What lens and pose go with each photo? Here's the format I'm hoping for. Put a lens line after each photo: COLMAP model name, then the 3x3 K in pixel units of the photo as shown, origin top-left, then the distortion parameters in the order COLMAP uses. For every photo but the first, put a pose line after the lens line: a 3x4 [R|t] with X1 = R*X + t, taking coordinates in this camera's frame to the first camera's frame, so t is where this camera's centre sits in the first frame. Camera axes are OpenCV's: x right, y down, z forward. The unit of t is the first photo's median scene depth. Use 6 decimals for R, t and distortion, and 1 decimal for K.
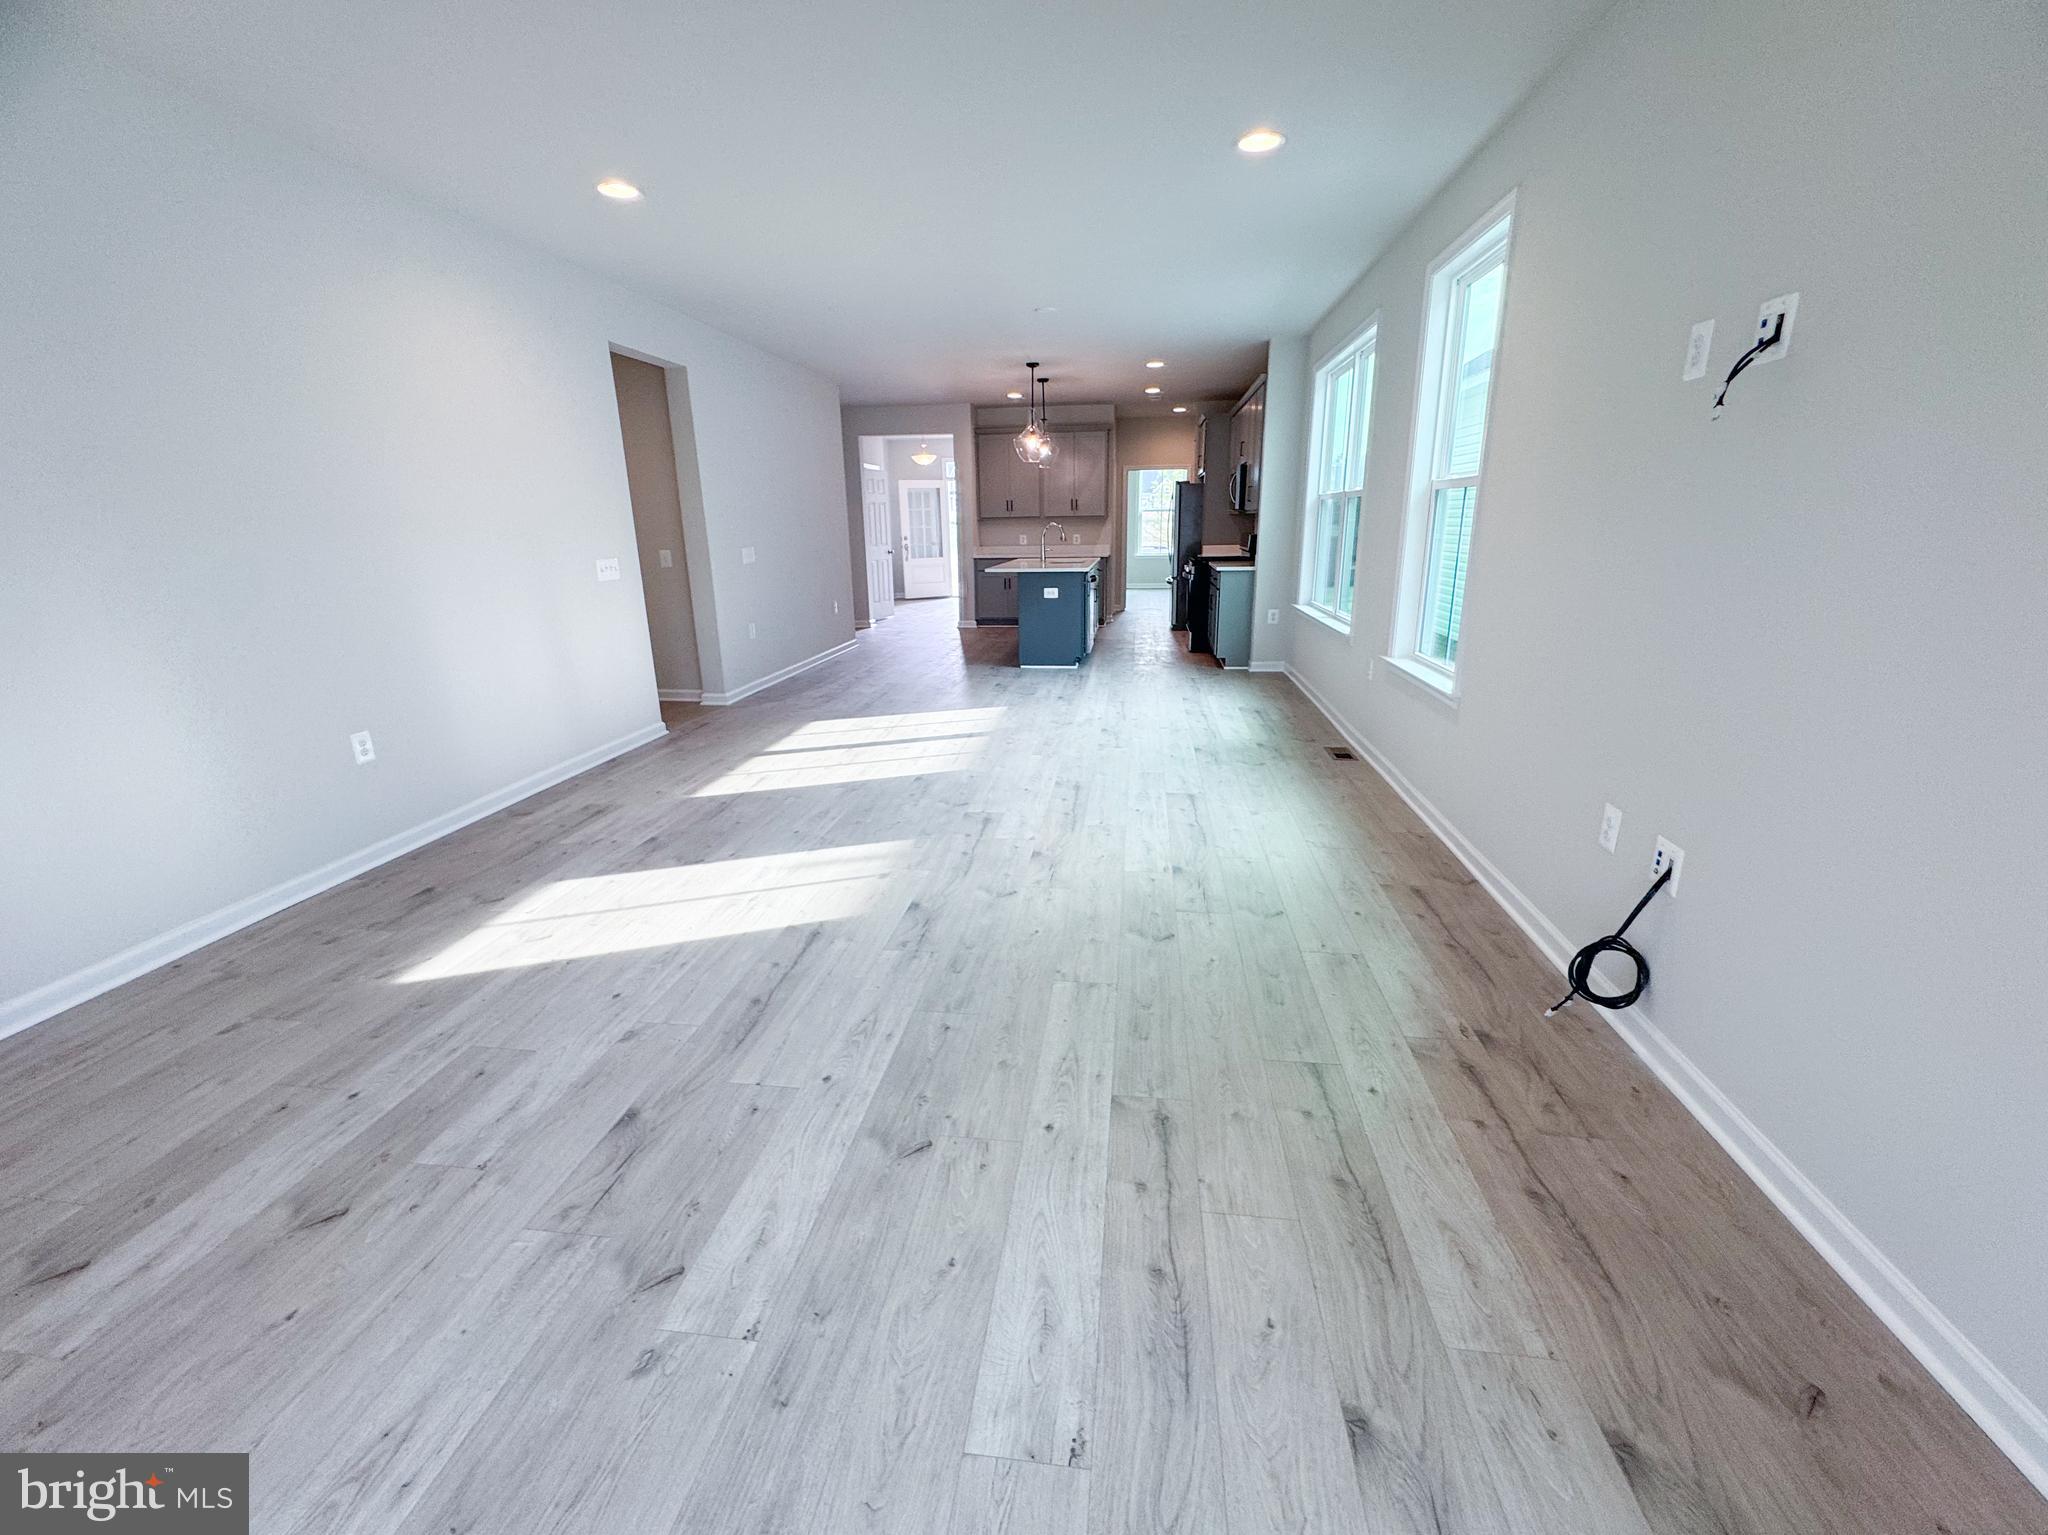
lens RADIAL K [[846.2, 0, 1024.0], [0, 846.2, 767.5], [0, 0, 1]] dist [-0.000345, 0.000084]
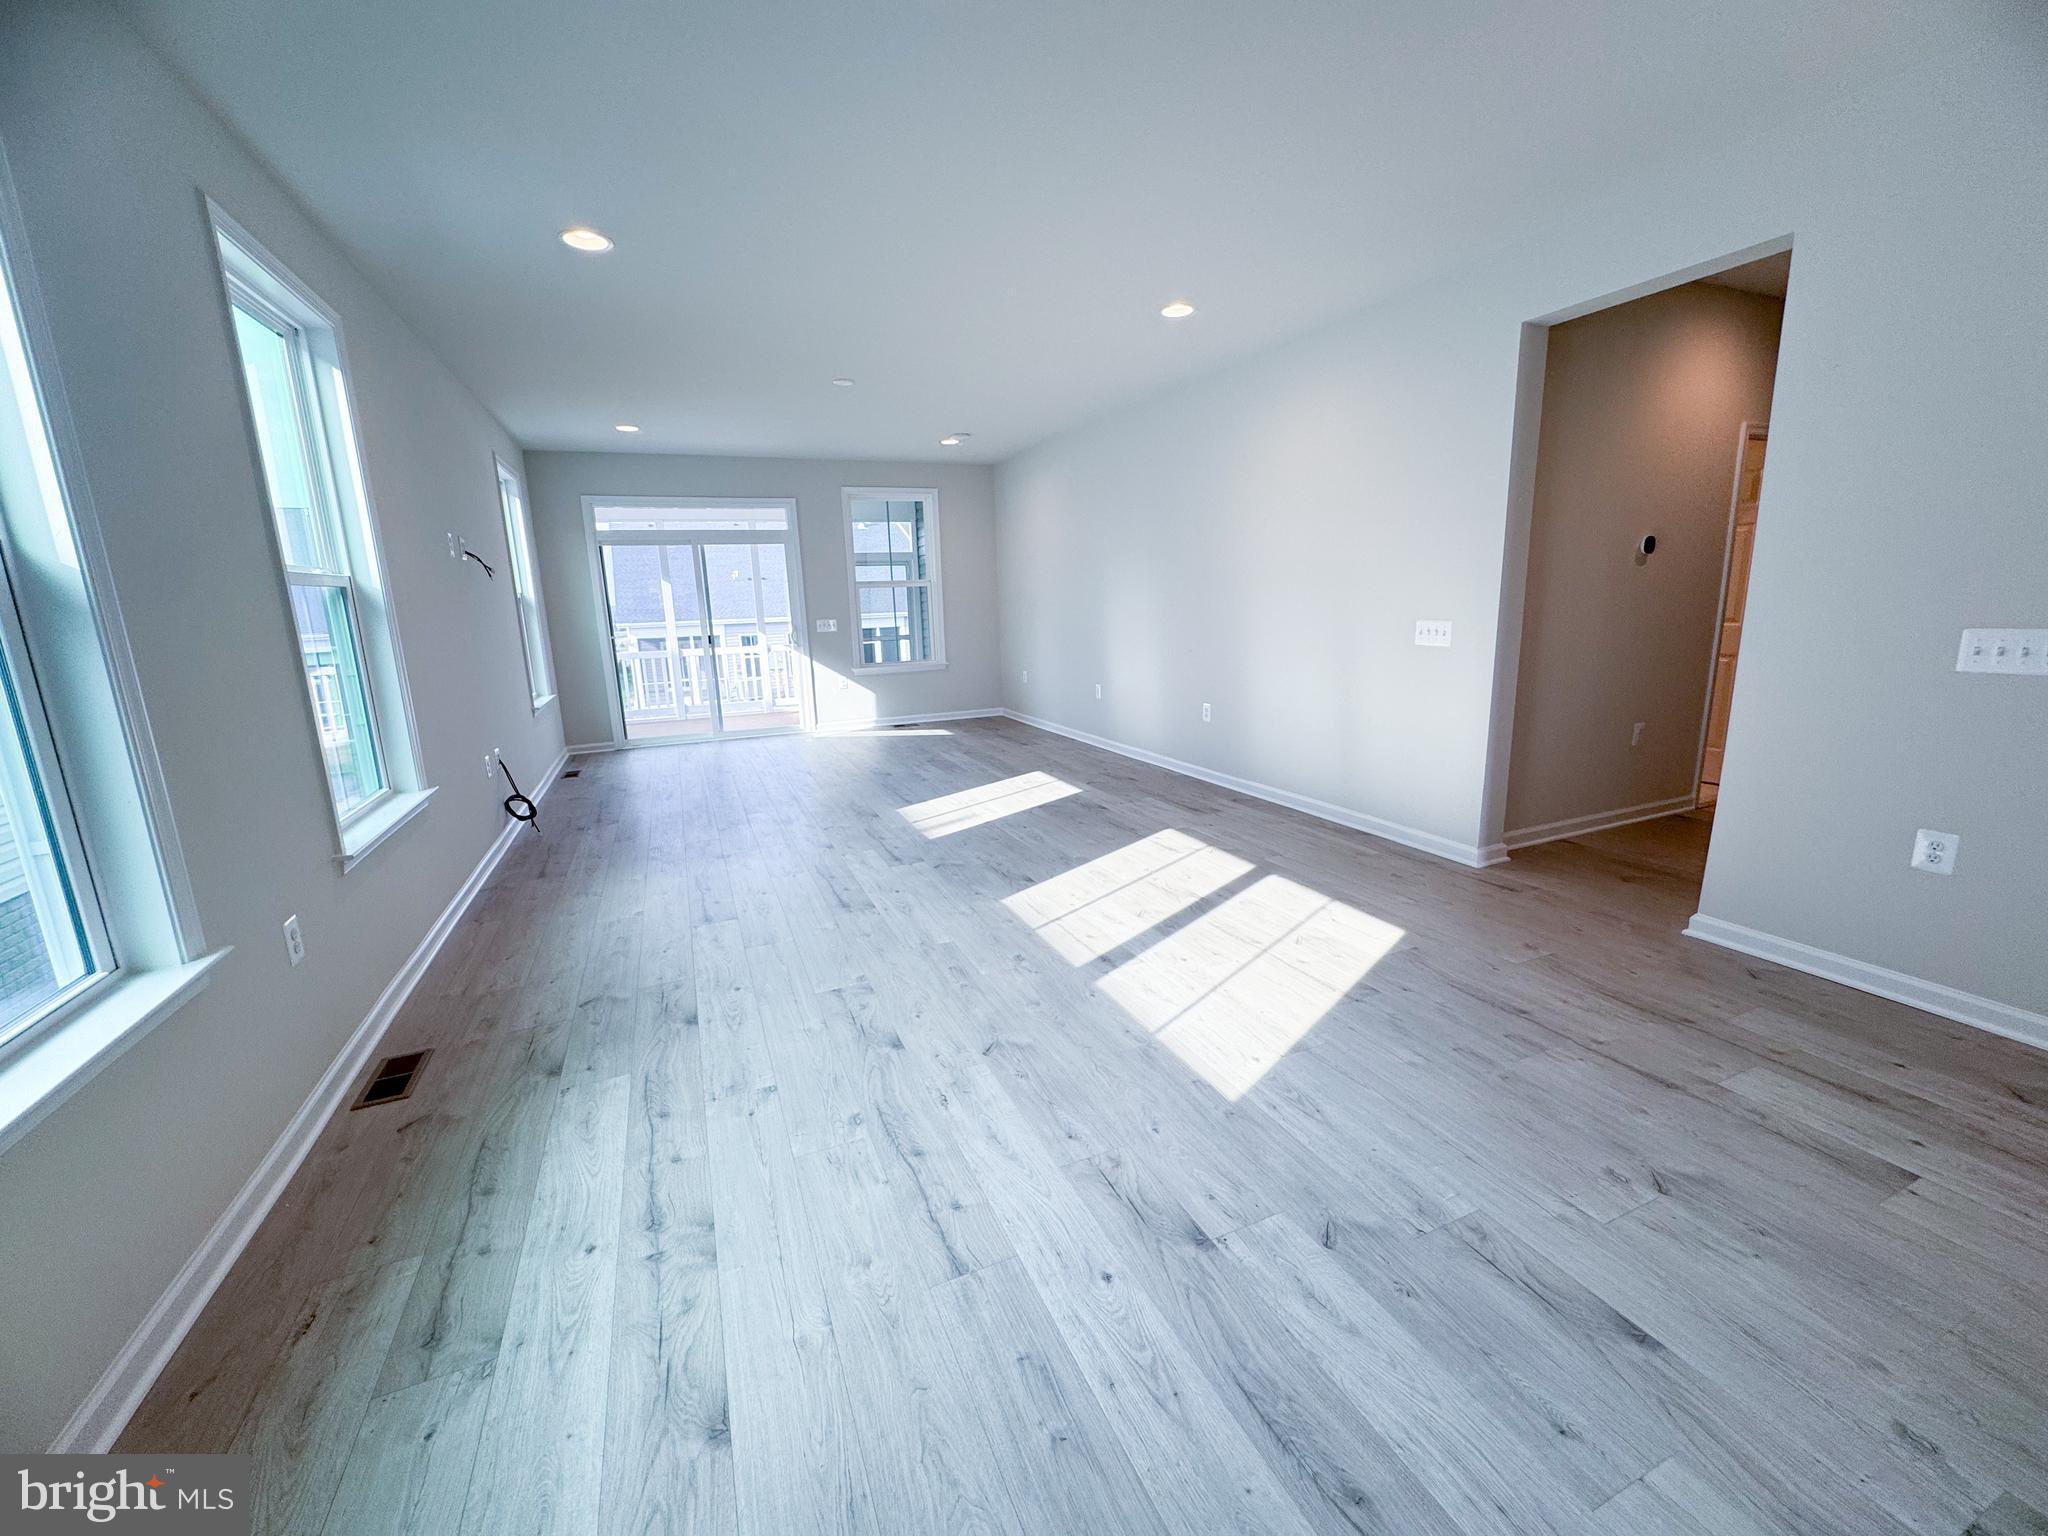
lens RADIAL K [[827.5, 0, 1011.5], [0, 827.5, 732.2], [0, 0, 1]] dist [0.000210, -0.000055]
pose [[-0.865268, 0.125057, -0.485460, 0.317240], [-0.095096, 0.909856, 0.403879, -0.517235], [0.492207, 0.395629, -0.775378, 1.745162]]
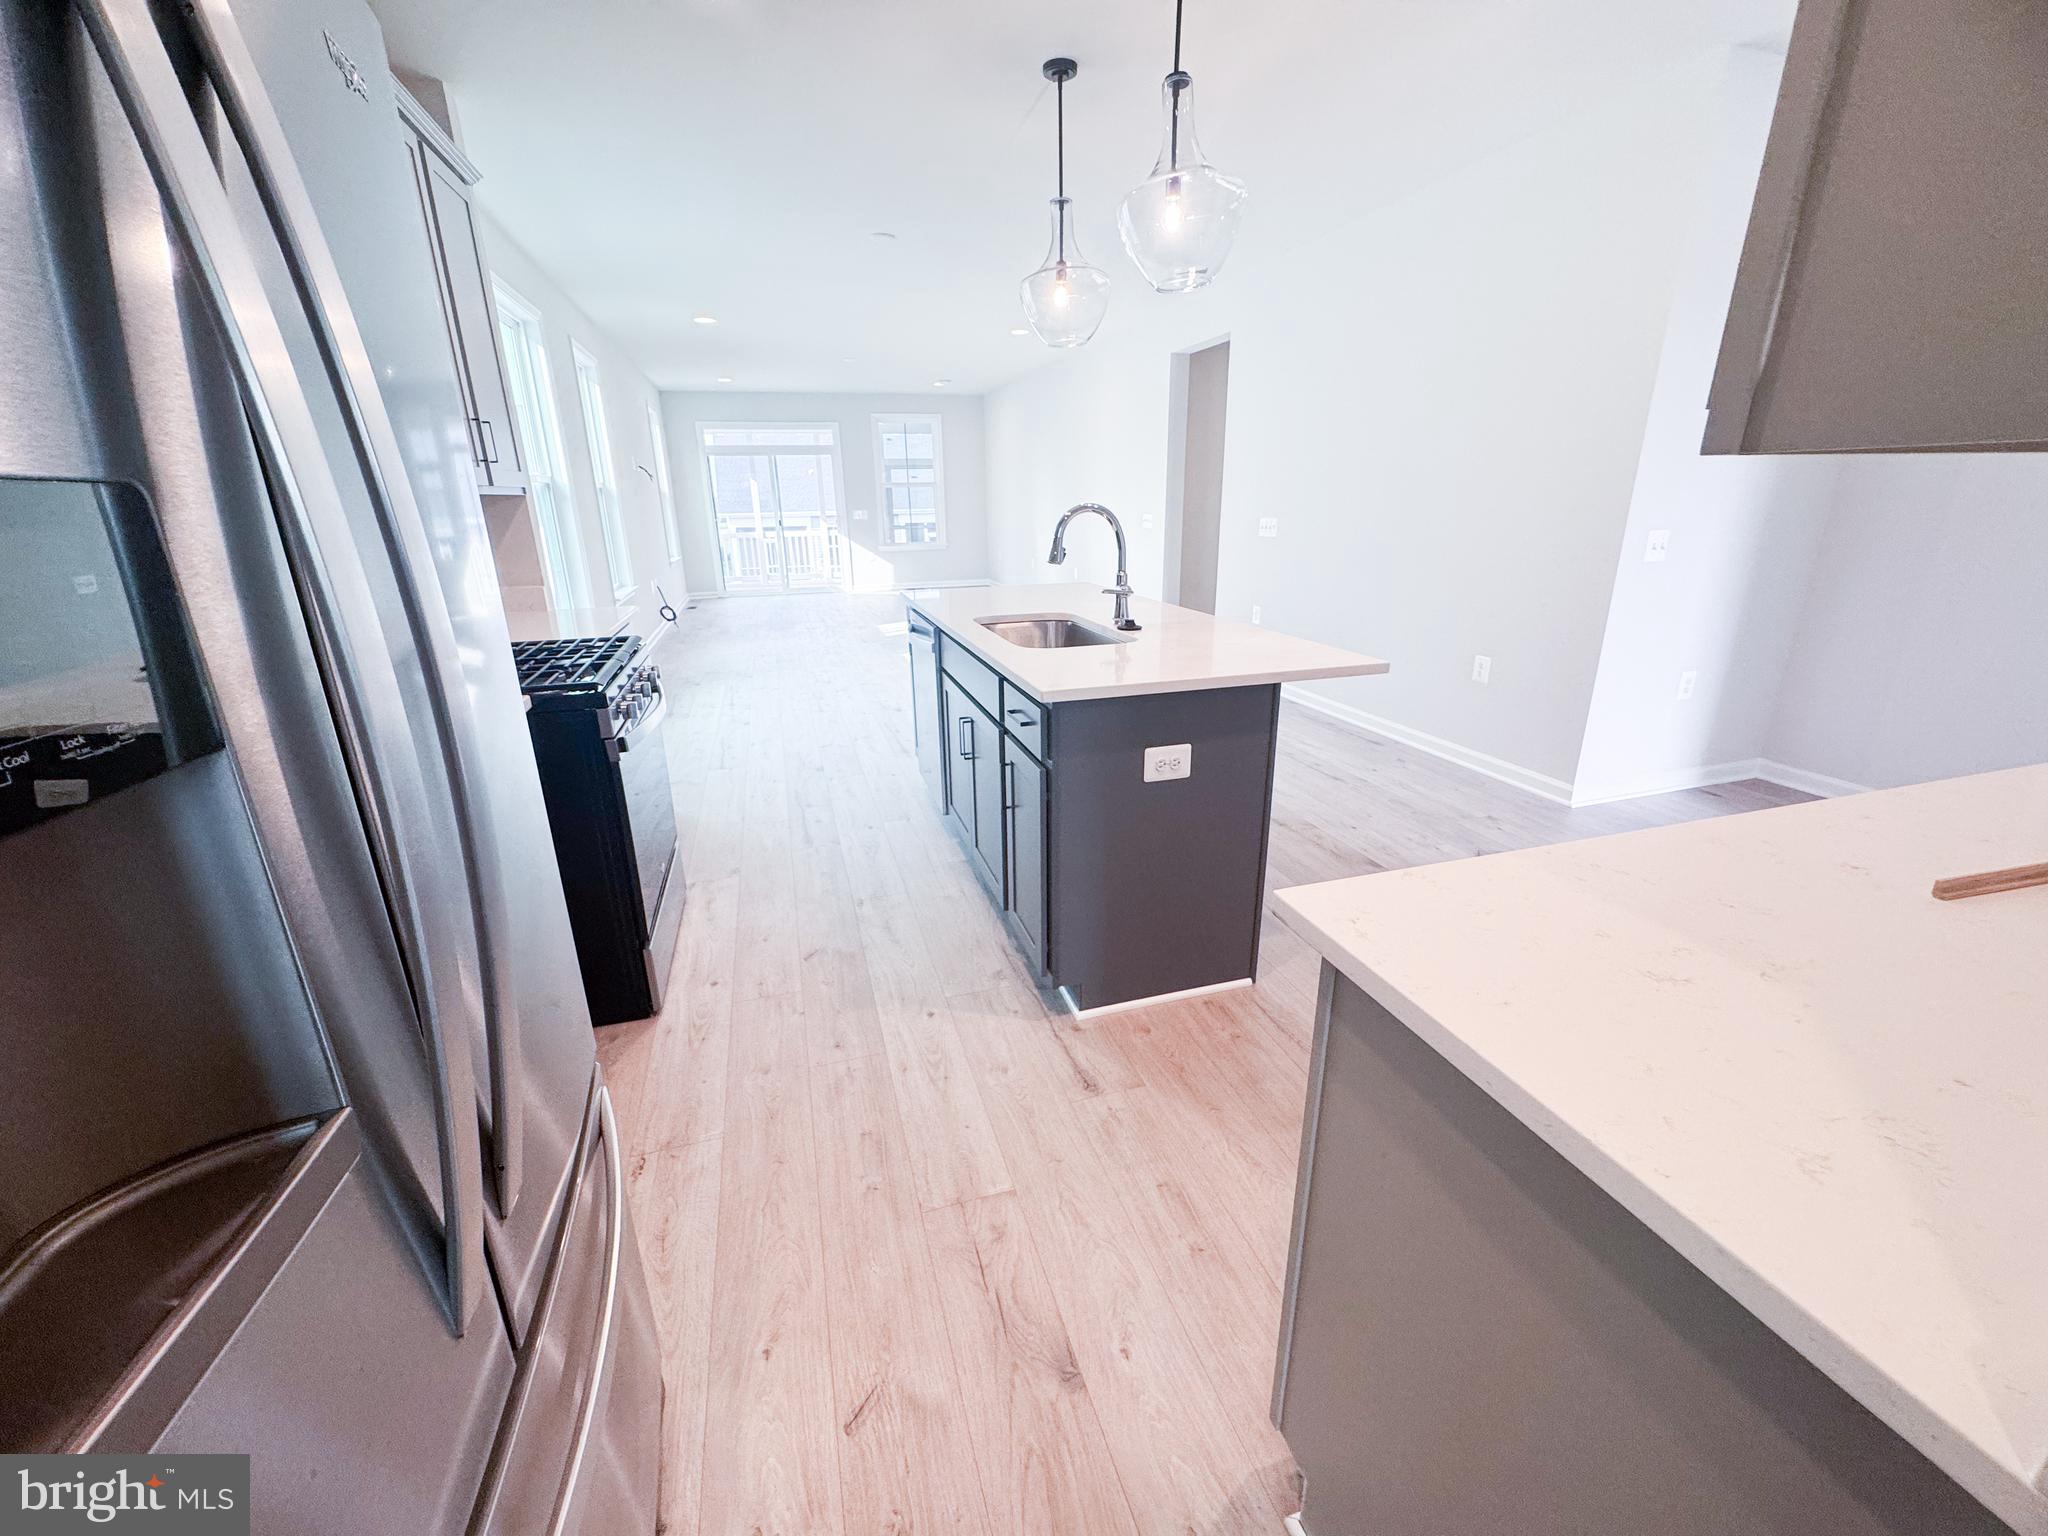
lens RADIAL K [[816.4, 0, 1022.9], [0, 816.4, 769.9], [0, 0, 1]] dist [-0.002636, 0.000035]
pose [[-0.914518, 0.155748, -0.373361, 0.376167], [-0.086509, 0.826279, 0.556579, -0.795524], [0.395186, 0.541301, -0.742173, 2.675900]]
